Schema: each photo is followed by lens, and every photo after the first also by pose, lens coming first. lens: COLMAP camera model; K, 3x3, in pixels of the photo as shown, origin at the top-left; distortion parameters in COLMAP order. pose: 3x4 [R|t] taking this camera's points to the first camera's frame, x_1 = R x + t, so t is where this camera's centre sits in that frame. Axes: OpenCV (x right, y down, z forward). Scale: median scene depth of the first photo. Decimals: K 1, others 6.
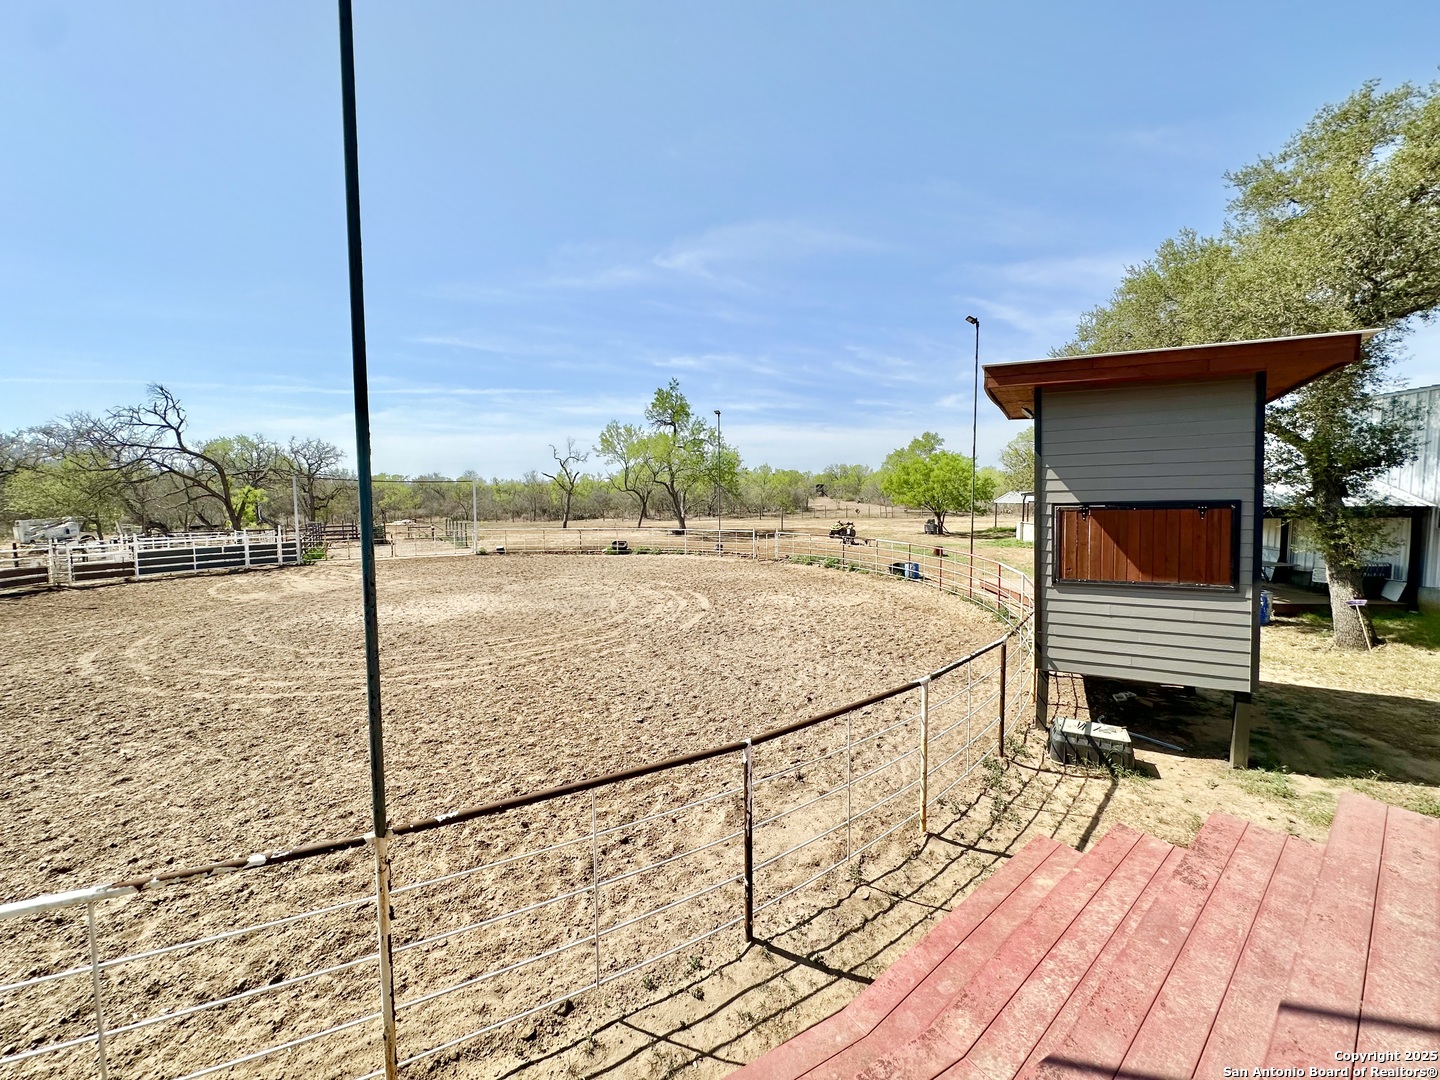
lens RADIAL K [[577.2, 0, 717.5], [0, 577.2, 535.6], [0, 0, 1]] dist [-0.001976, 0.000398]
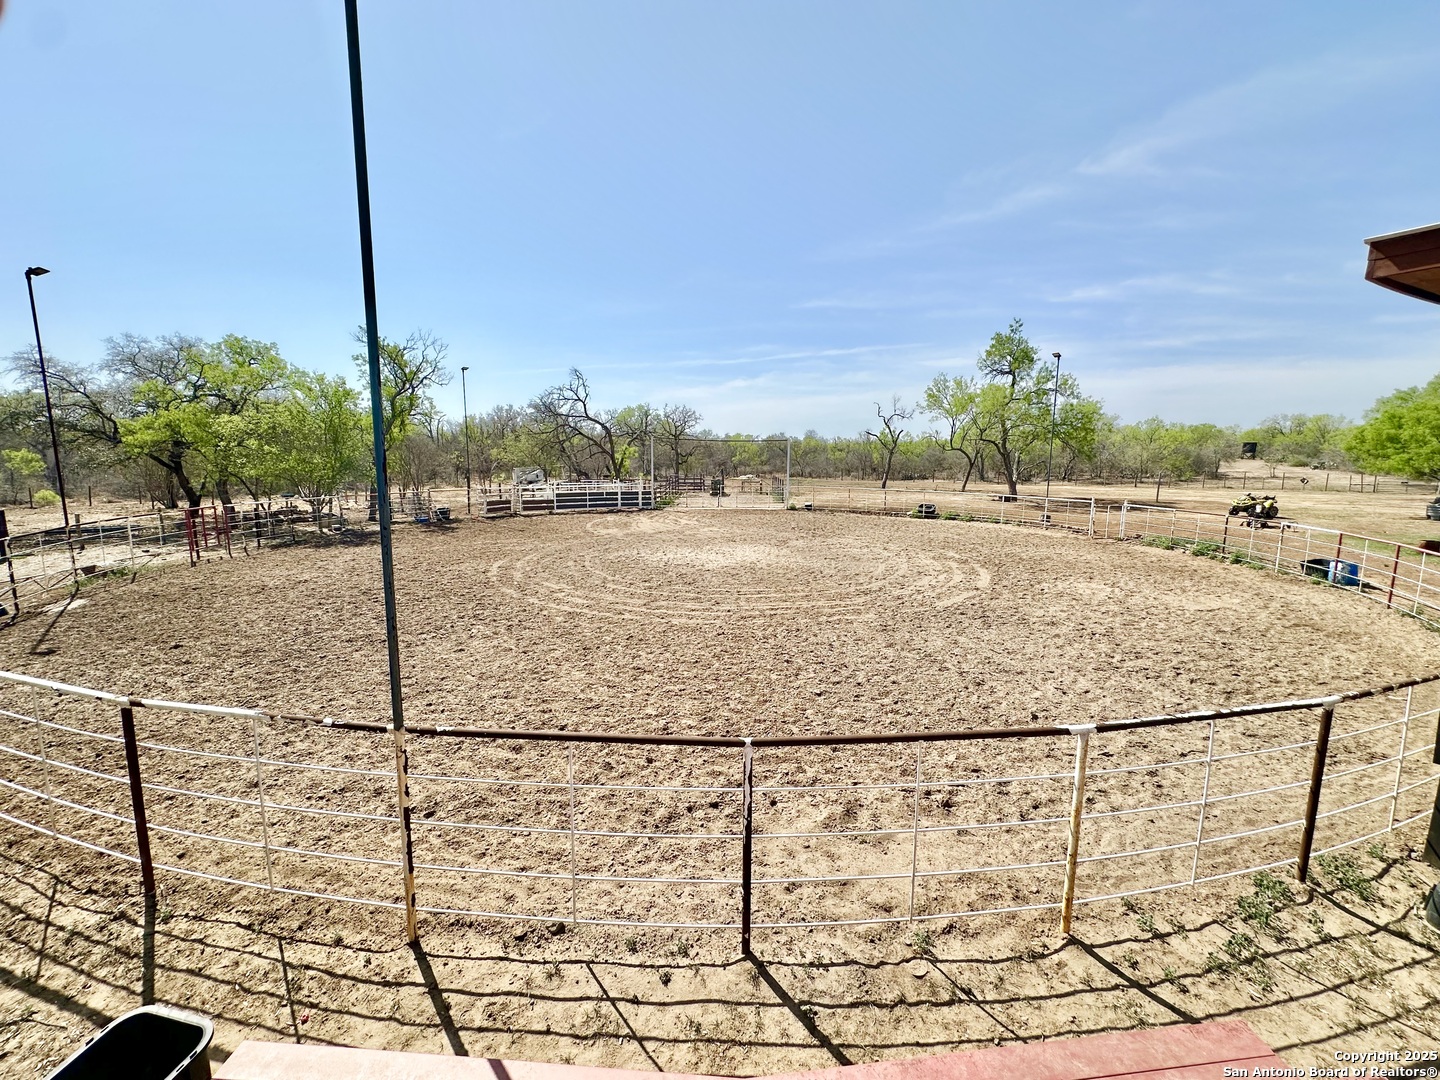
lens RADIAL K [[577.2, 0, 717.5], [0, 577.2, 535.6], [0, 0, 1]] dist [-0.001976, 0.000398]
pose [[0.837760, 0.085201, -0.539351, 0.265919], [-0.046862, 0.995326, 0.084442, -0.015054], [0.544025, -0.045467, 0.837836, 0.145356]]
